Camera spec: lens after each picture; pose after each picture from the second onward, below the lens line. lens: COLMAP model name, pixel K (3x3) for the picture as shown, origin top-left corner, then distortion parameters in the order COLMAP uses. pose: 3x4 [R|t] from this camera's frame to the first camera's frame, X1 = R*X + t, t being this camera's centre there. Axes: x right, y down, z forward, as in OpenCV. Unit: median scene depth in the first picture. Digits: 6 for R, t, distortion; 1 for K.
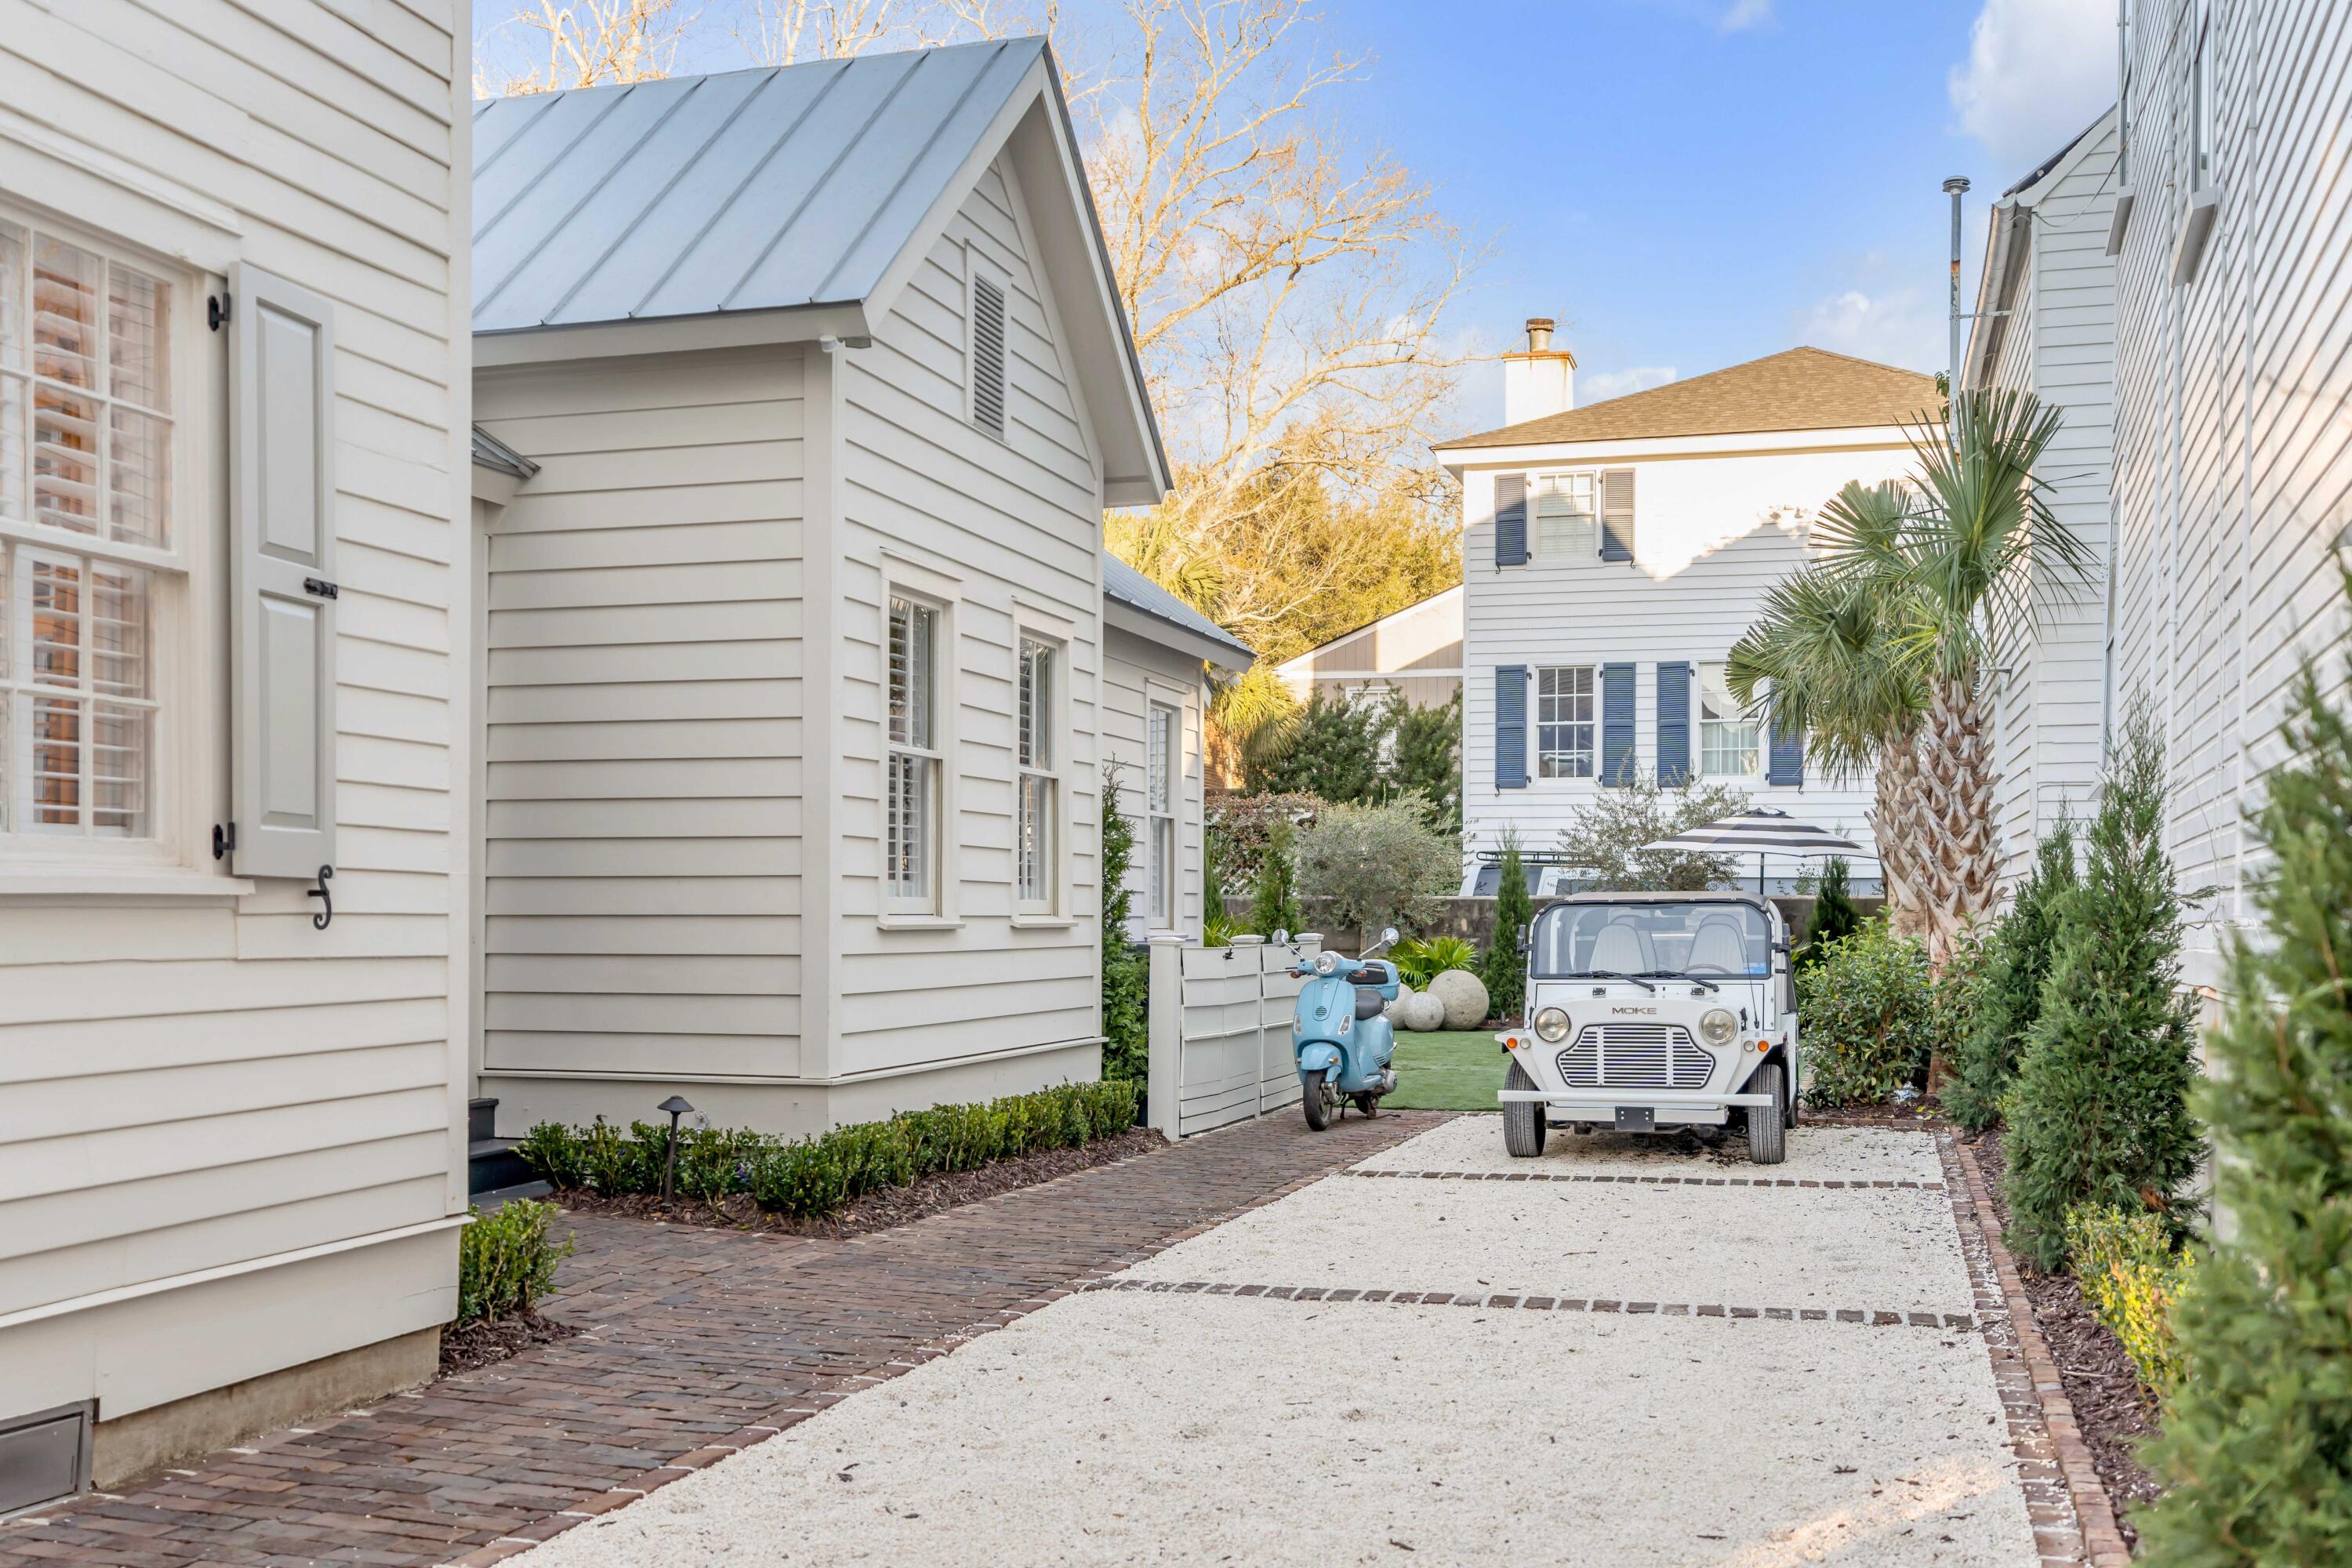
lens RADIAL K [[2333.0, 0, 1206.3], [0, 2333.0, 899.7], [0, 0, 1]] dist [0.004123, 0.000000]
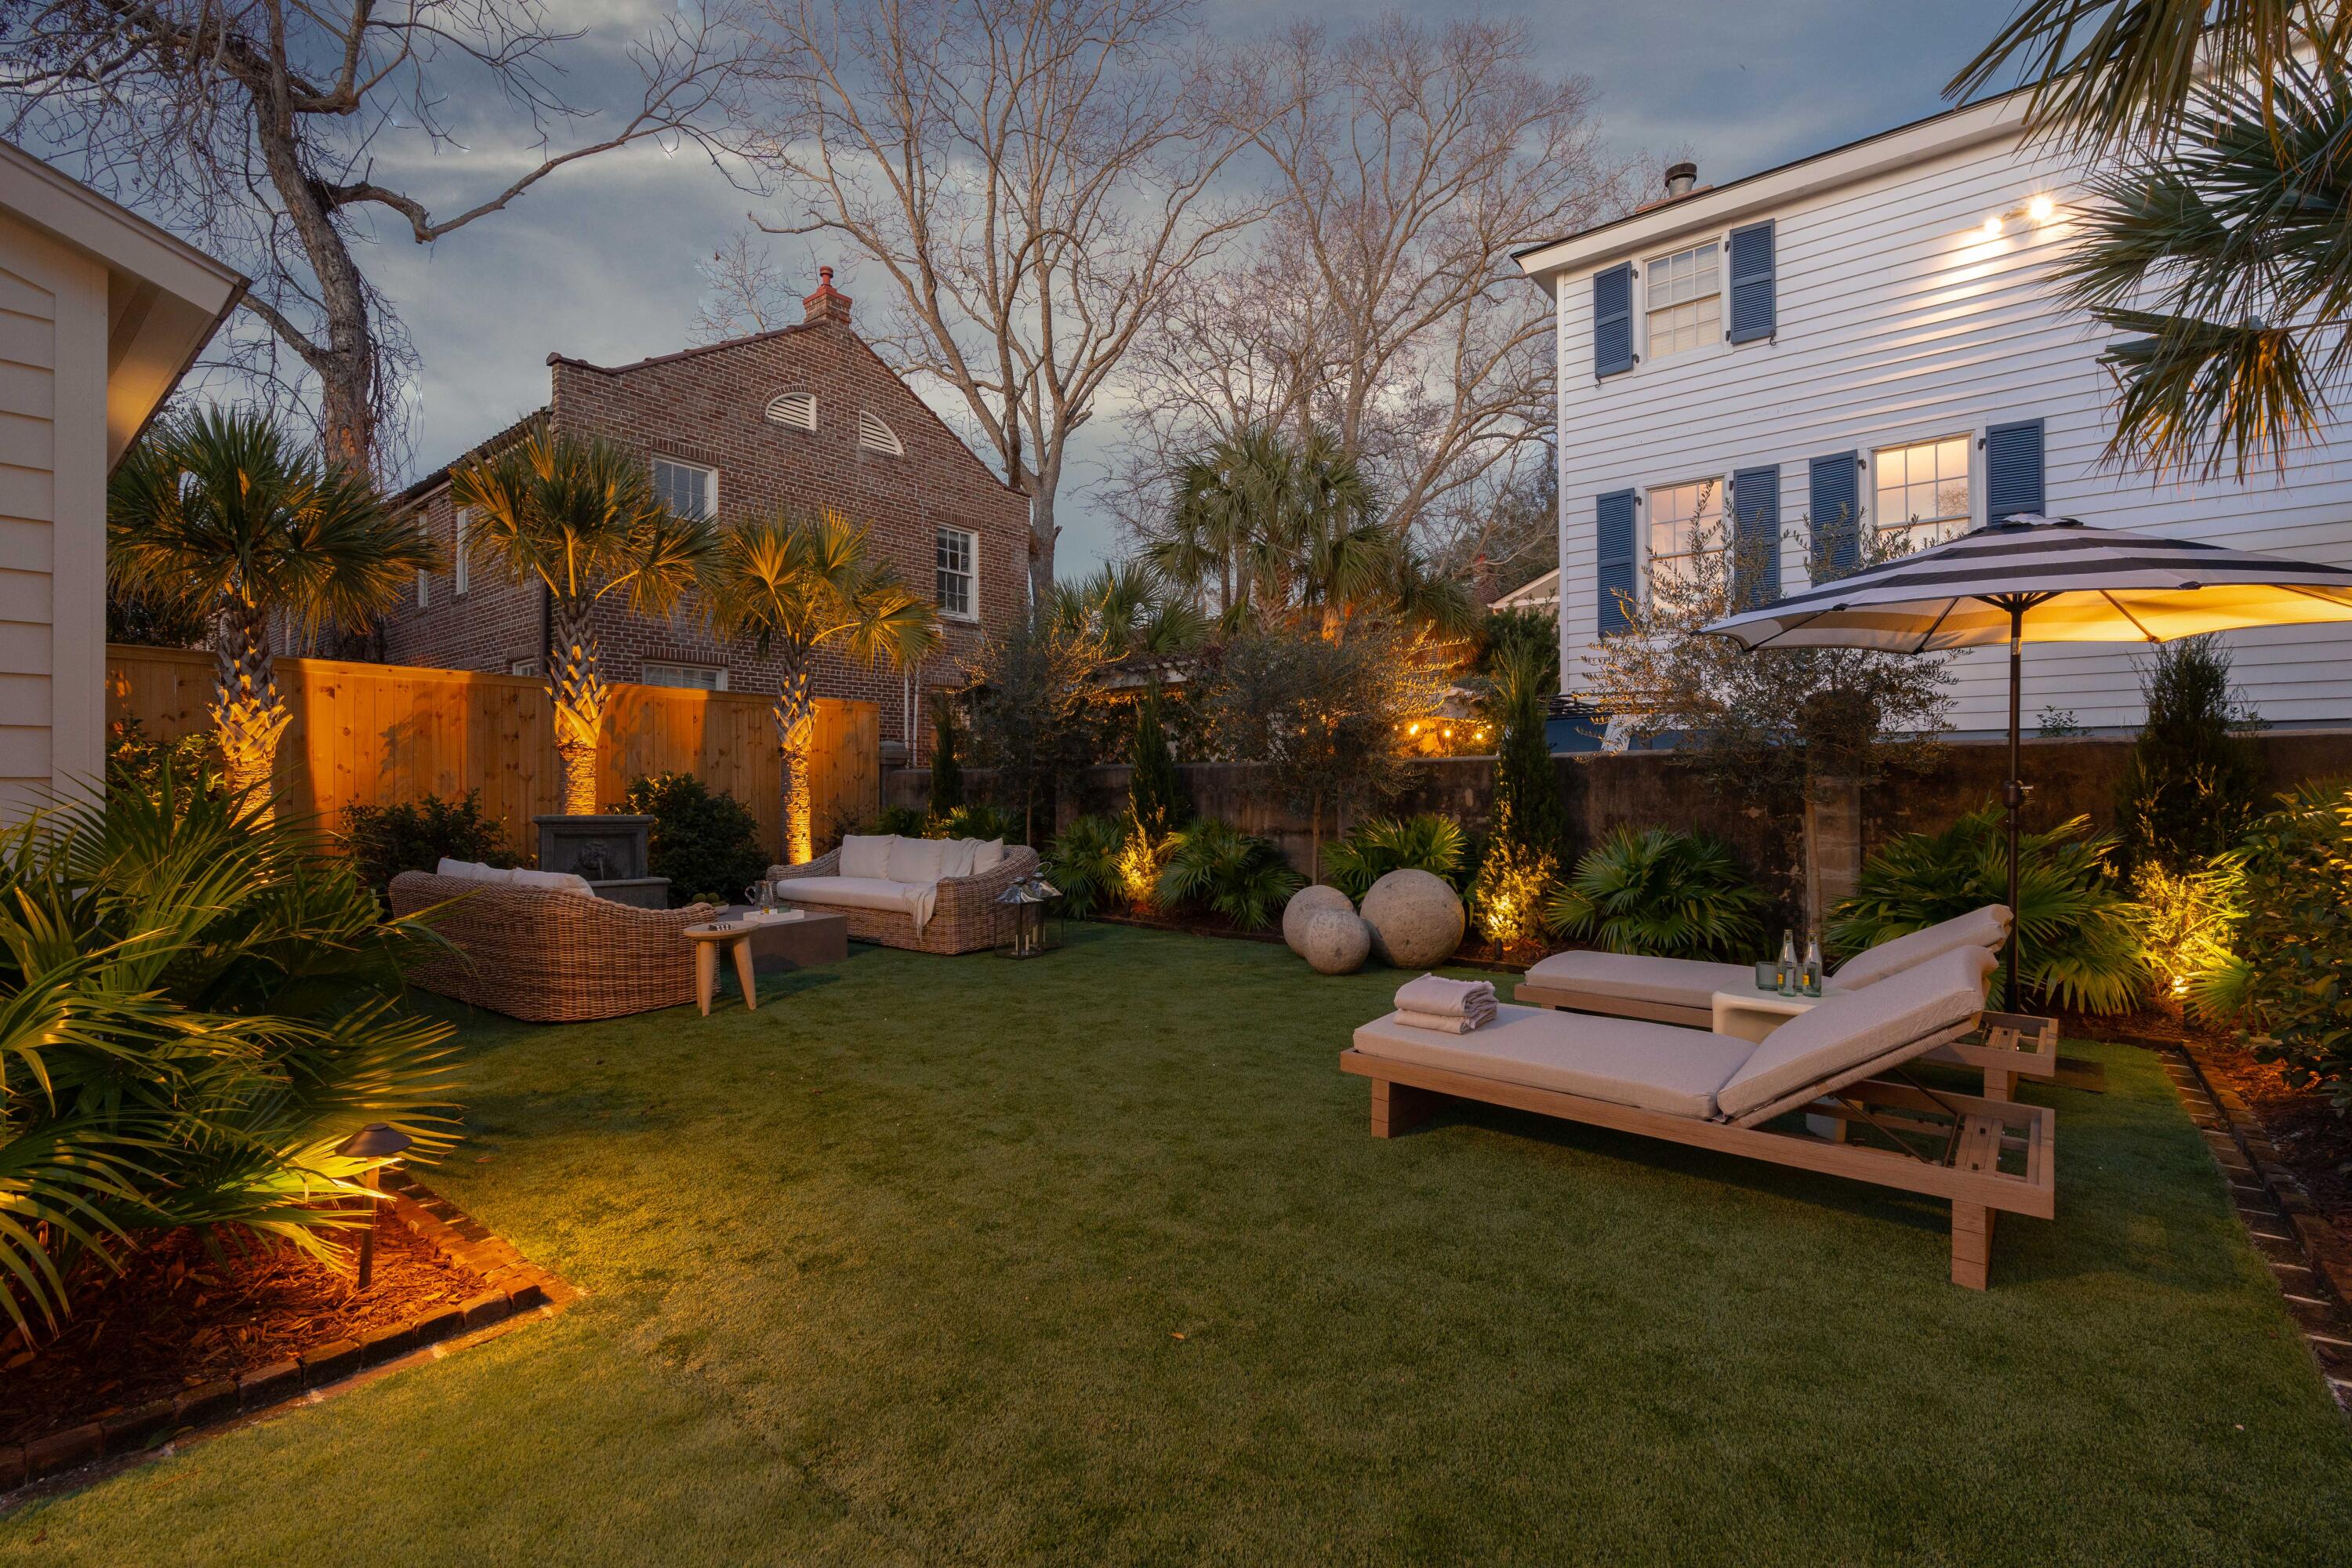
lens RADIAL K [[1048.9, 0, 1191.6], [0, 1048.9, 783.0], [0, 0, 1]] dist [-0.005052, 0.001781]
pose [[0.925128, -0.012983, -0.379433, 0.155647], [0.010704, 0.999910, -0.008115, 0.008280], [0.379504, 0.003446, 0.925184, 0.697510]]
